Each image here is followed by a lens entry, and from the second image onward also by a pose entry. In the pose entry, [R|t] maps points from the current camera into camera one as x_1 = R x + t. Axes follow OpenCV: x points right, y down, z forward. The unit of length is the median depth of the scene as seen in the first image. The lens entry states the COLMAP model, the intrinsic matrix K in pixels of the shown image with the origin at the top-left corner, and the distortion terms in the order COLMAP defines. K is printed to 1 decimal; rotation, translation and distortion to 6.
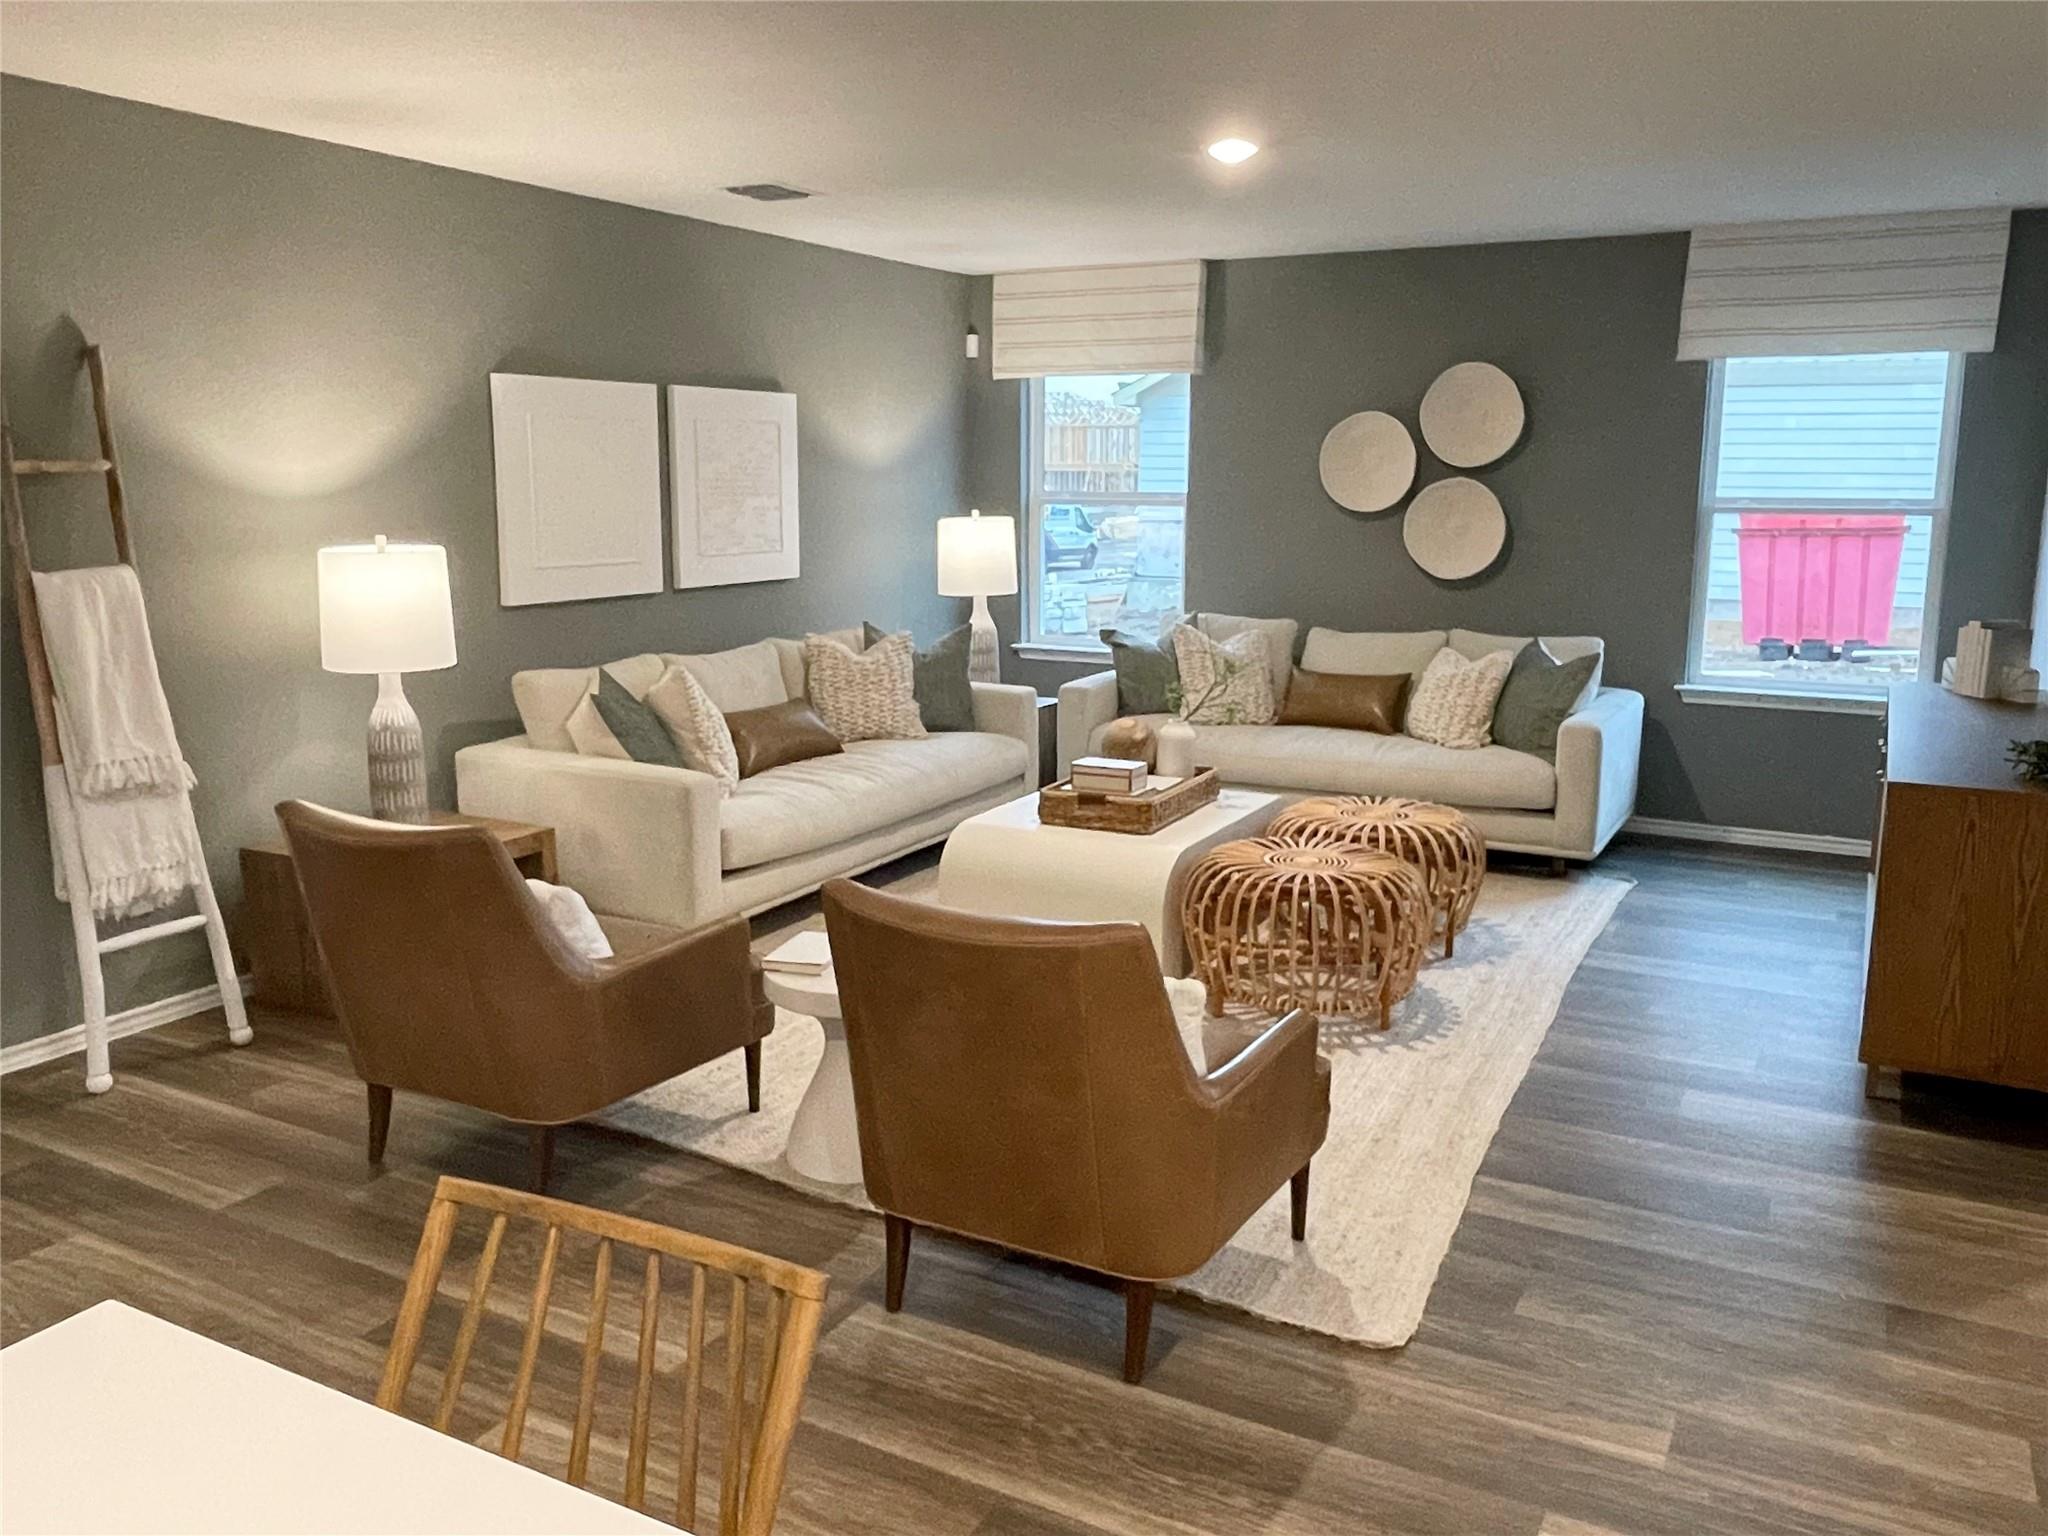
lens RADIAL K [[1562.8, 0, 1024.0], [0, 1562.8, 768.0], [0, 0, 1]] dist [-0.000770, -0.001035]
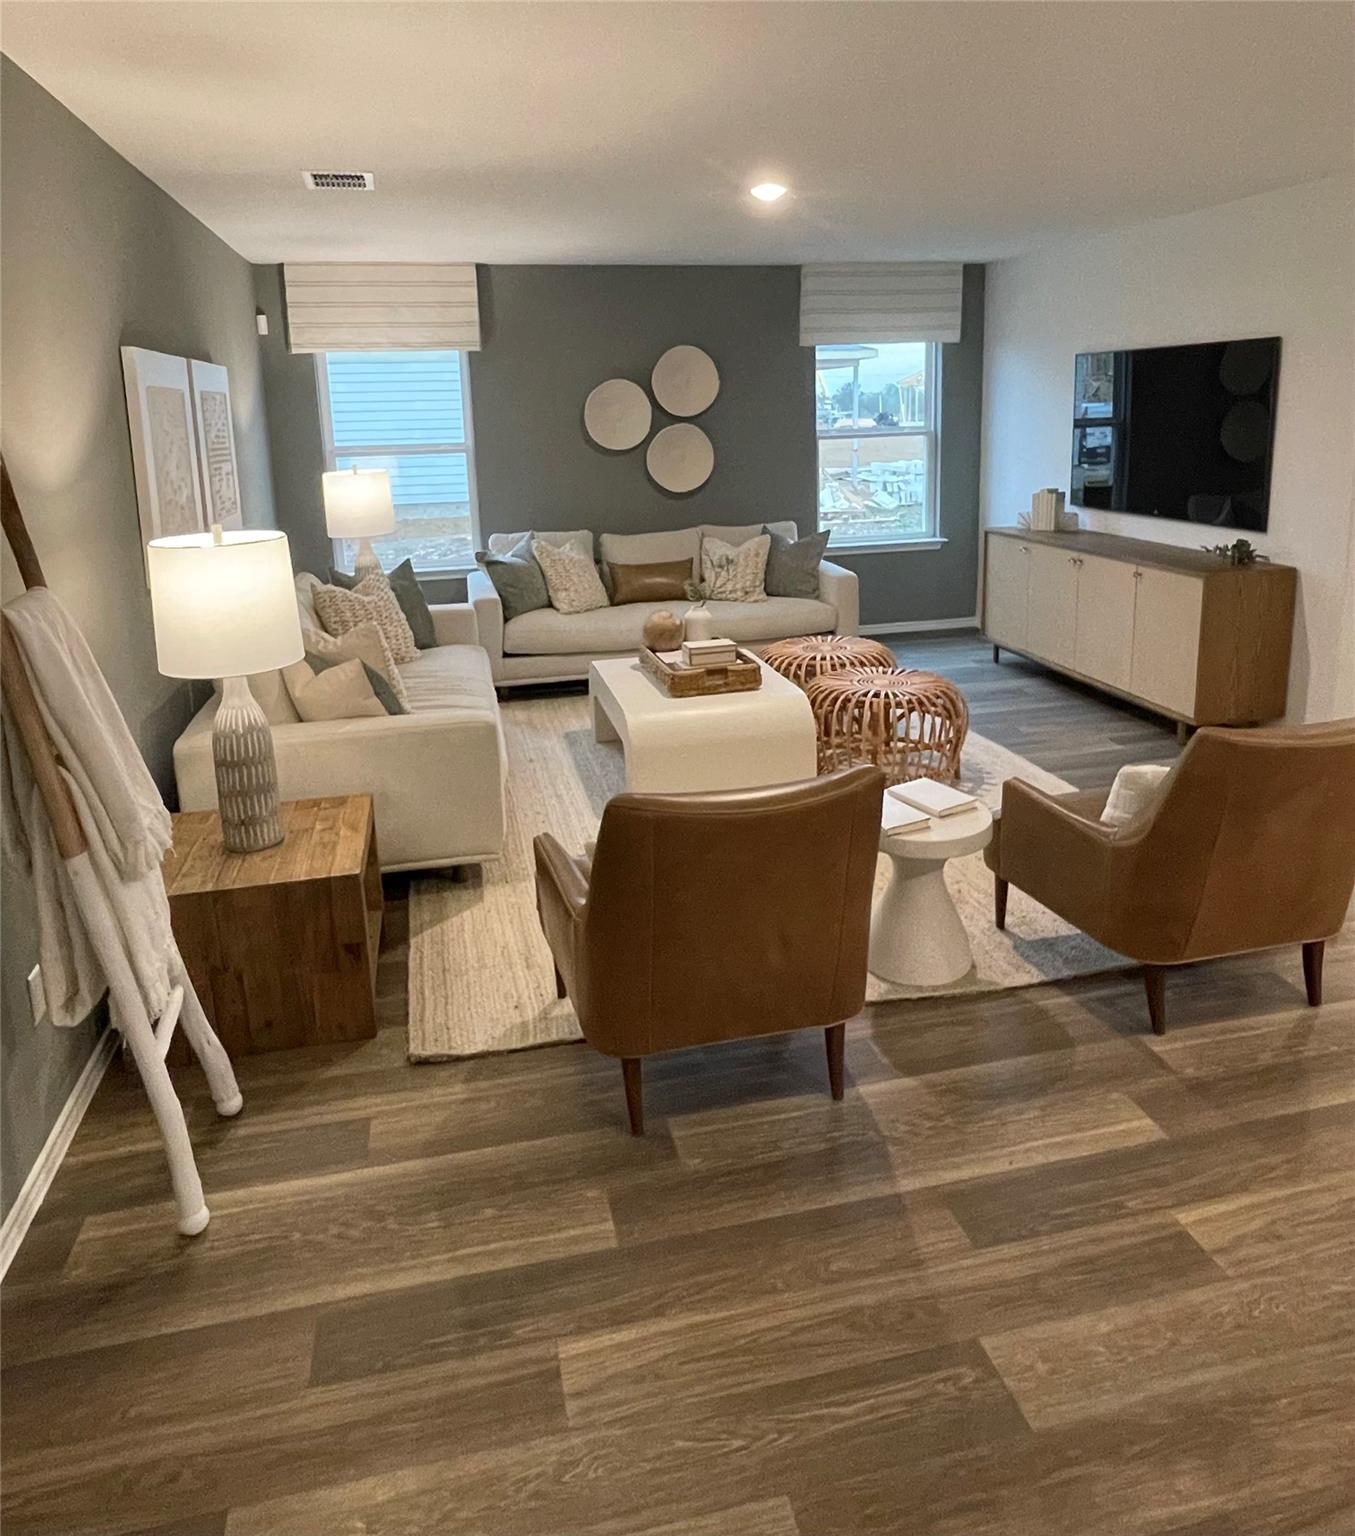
lens RADIAL K [[1087.0, 0, 683.2], [0, 1087.0, 632.8], [0, 0, 1]] dist [-0.002204, -0.007843]
pose [[0.745251, -0.157511, 0.647912, -0.417045], [0.153641, 0.986116, 0.063007, -0.054797], [-0.648841, 0.052589, 0.759104, 0.228278]]
